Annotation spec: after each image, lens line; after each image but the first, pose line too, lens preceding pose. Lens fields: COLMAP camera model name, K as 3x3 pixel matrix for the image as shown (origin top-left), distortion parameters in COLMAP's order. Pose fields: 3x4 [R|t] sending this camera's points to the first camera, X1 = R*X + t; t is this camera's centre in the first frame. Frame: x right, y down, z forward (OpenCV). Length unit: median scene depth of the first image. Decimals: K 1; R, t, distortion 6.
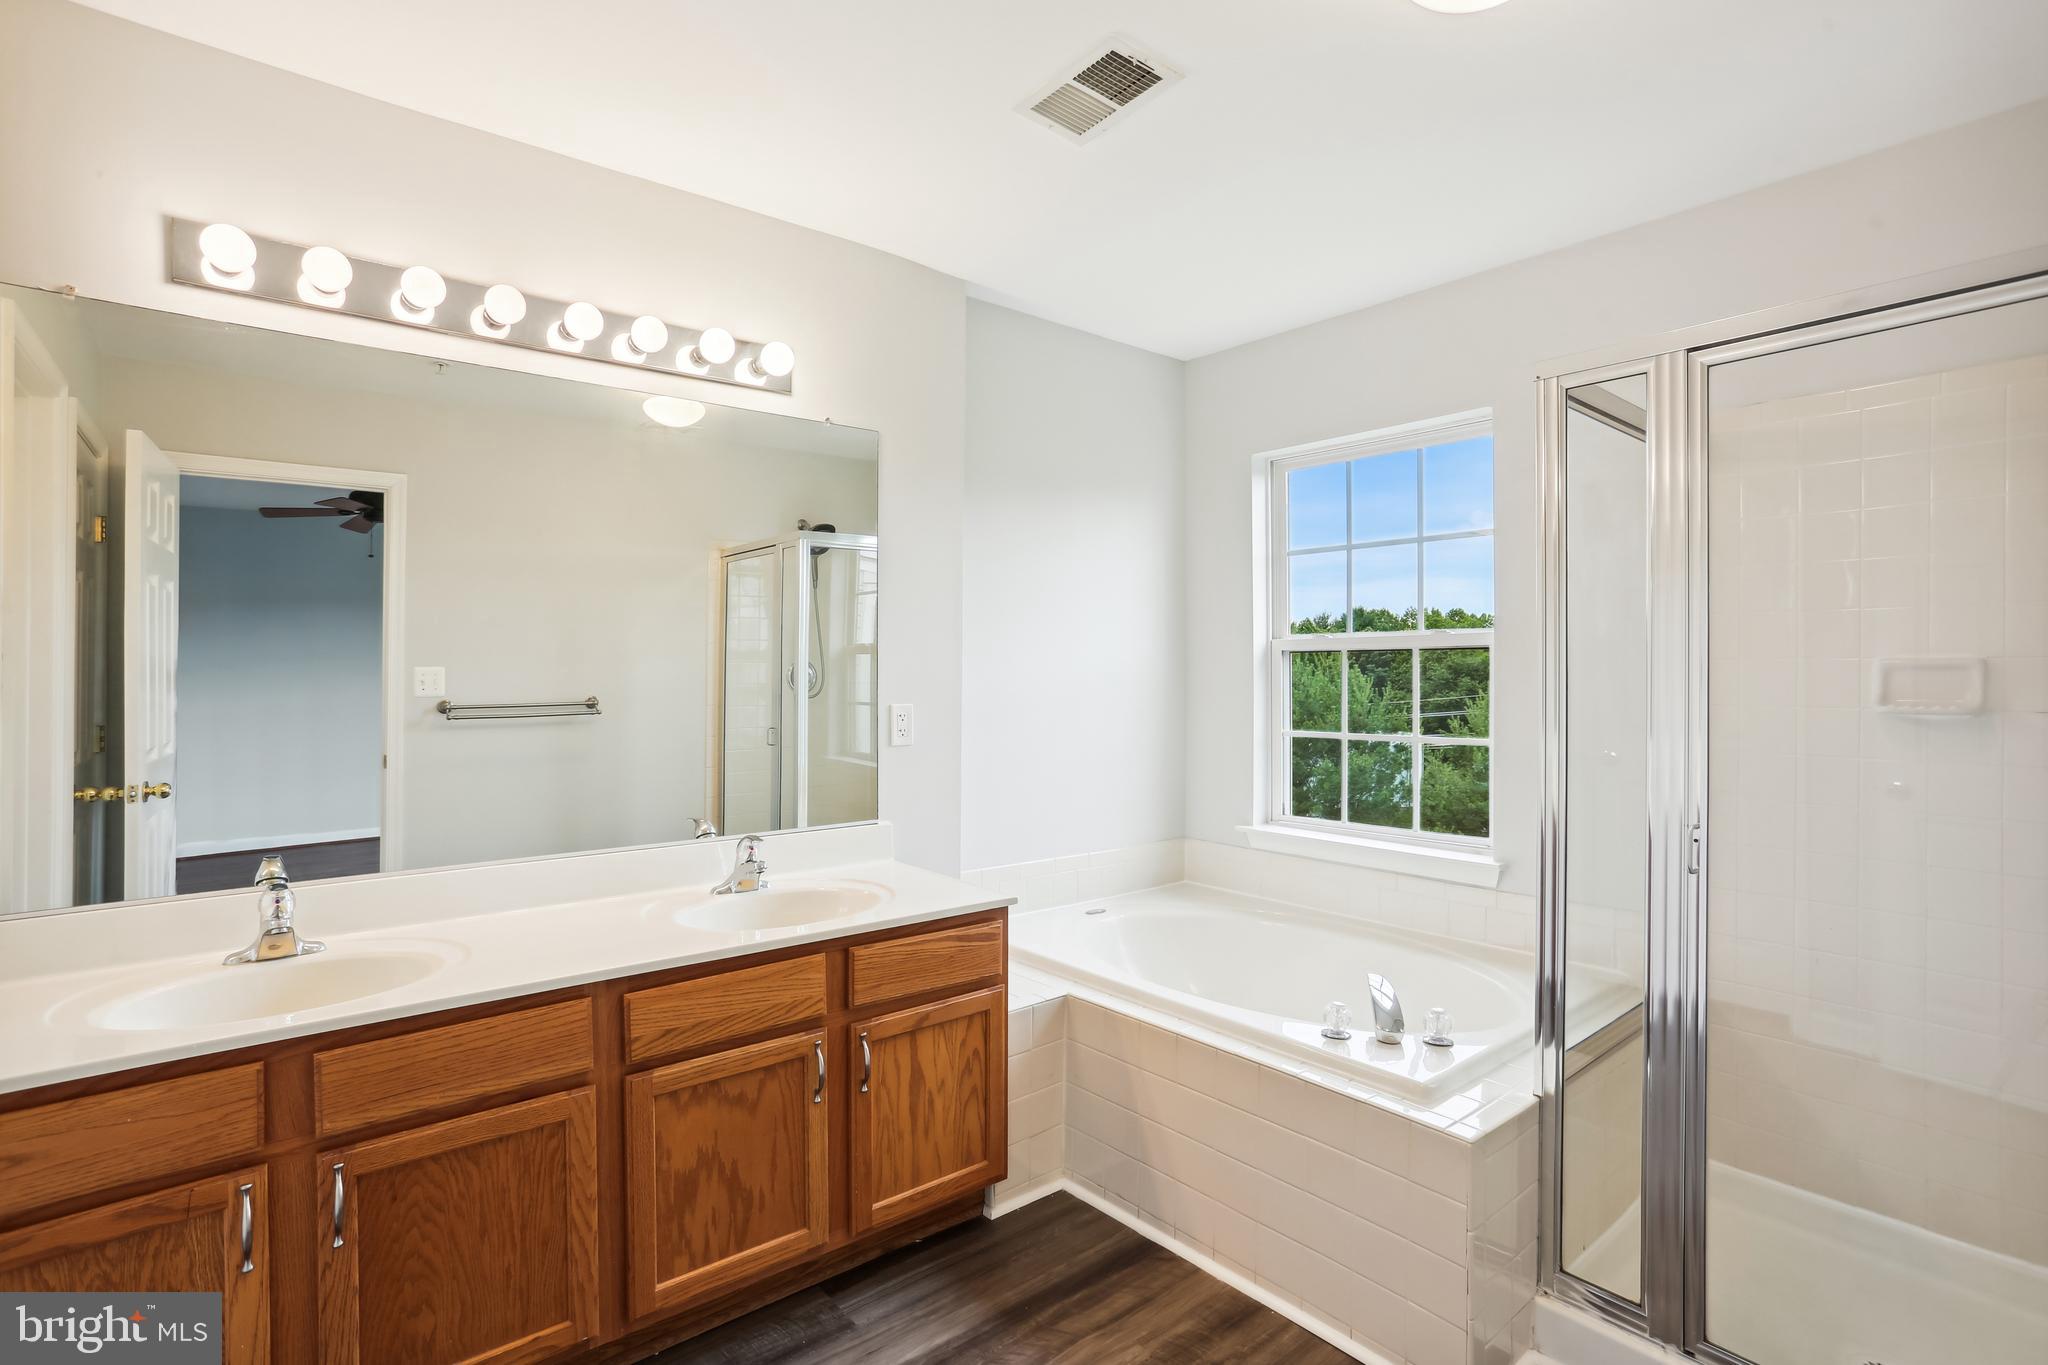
lens RADIAL K [[998.8, 0, 1007.1], [0, 998.8, 684.1], [0, 0, 1]] dist [-0.058588, 0.032898]
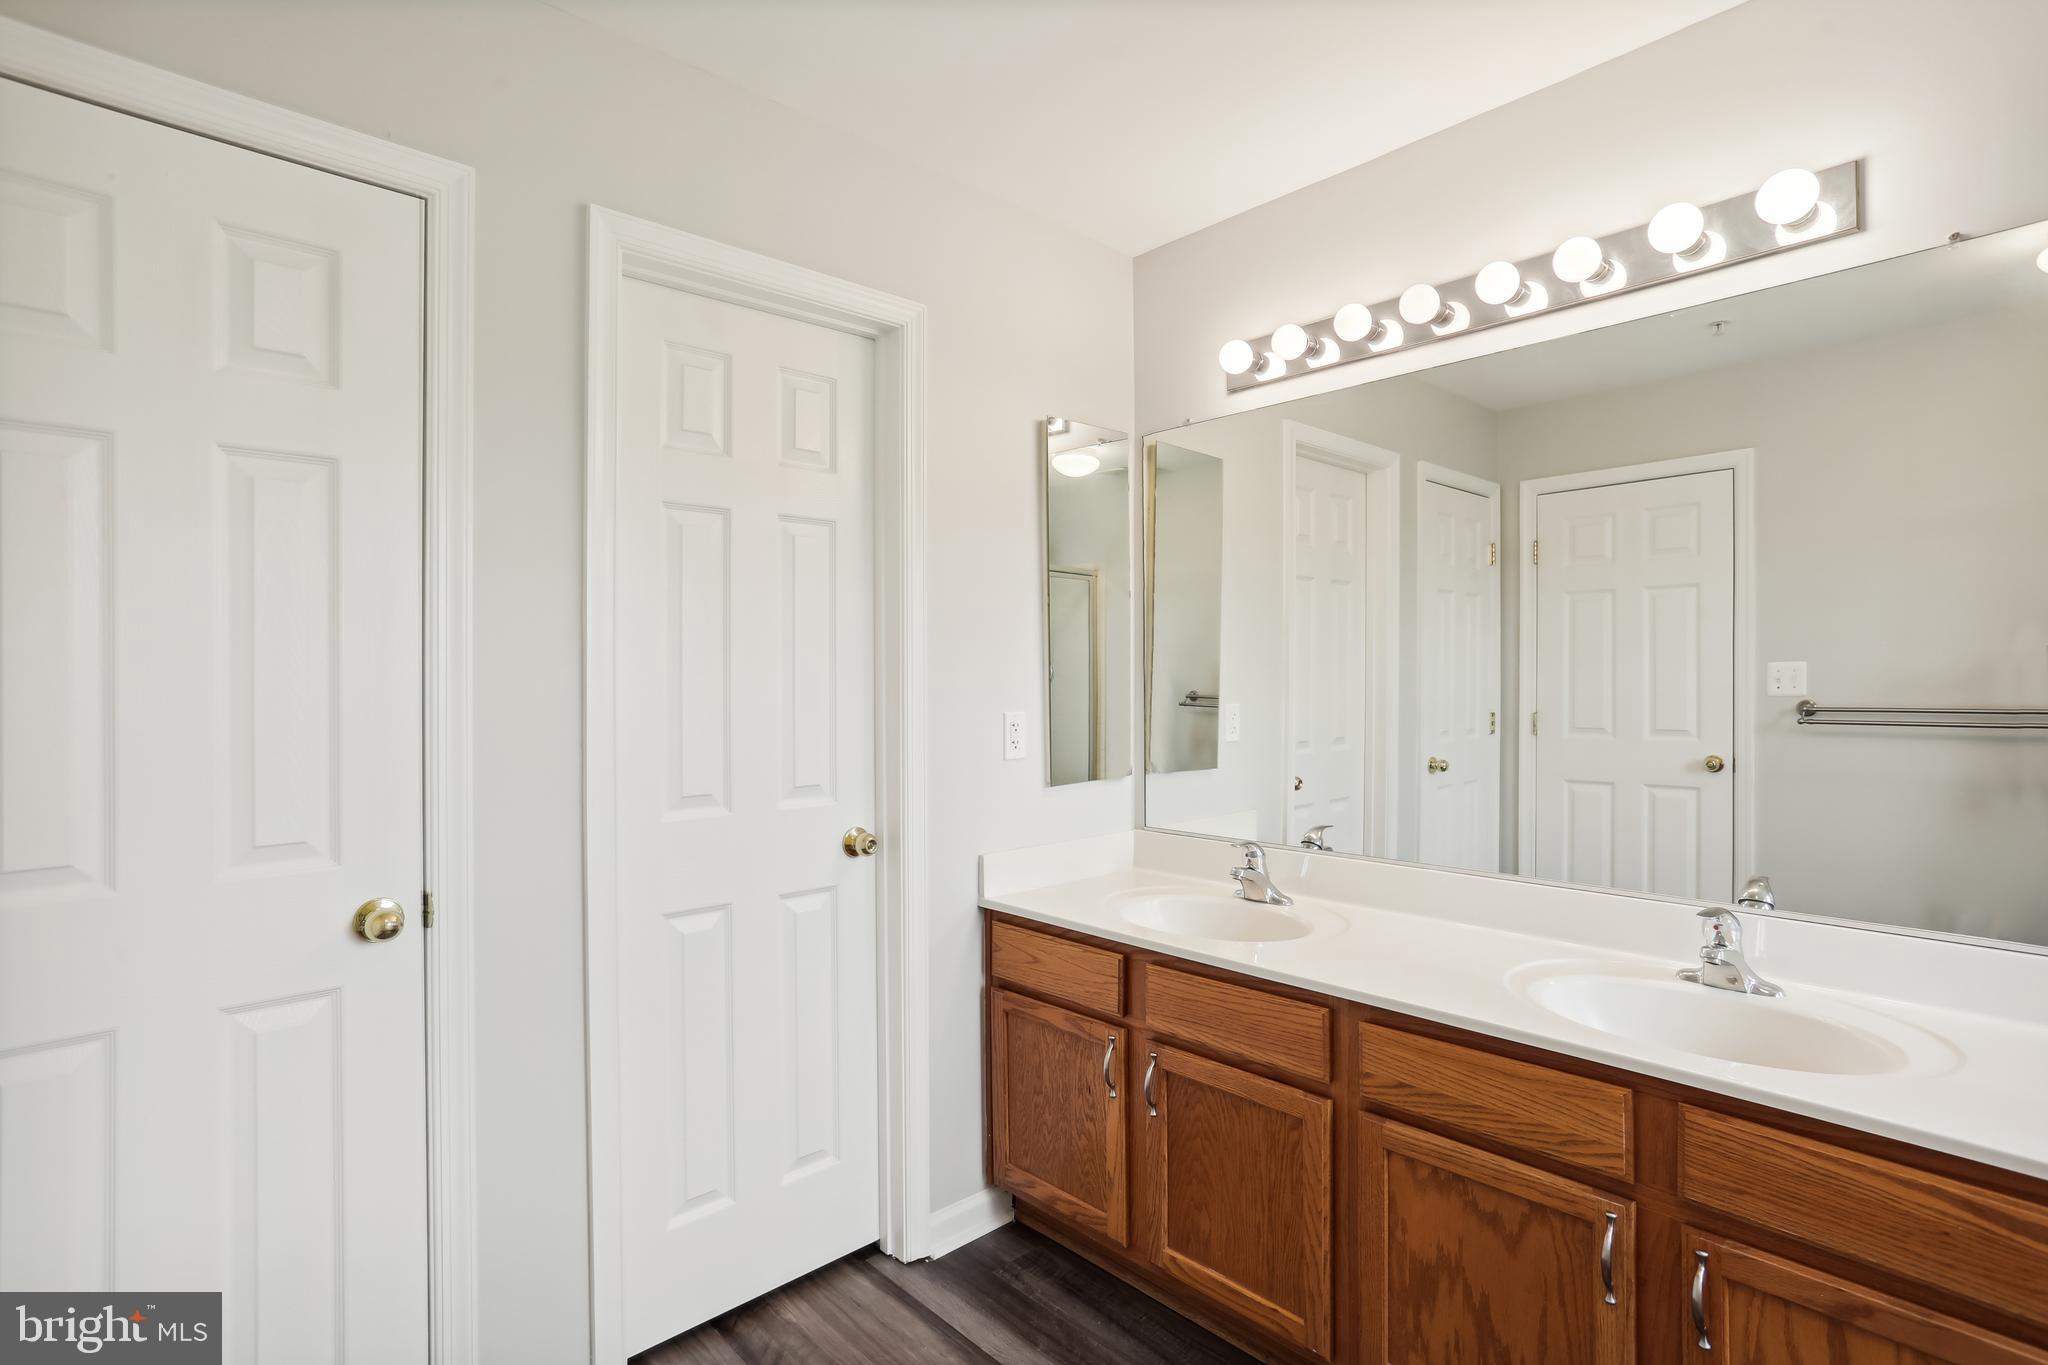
lens RADIAL K [[998.8, 0, 1007.1], [0, 998.8, 684.1], [0, 0, 1]] dist [-0.058588, 0.032898]
pose [[0.032740, 0.007660, -0.999435, 0.504375], [0.000083, 0.999971, 0.007667, -0.007529], [0.999464, -0.000334, 0.032738, 0.619530]]
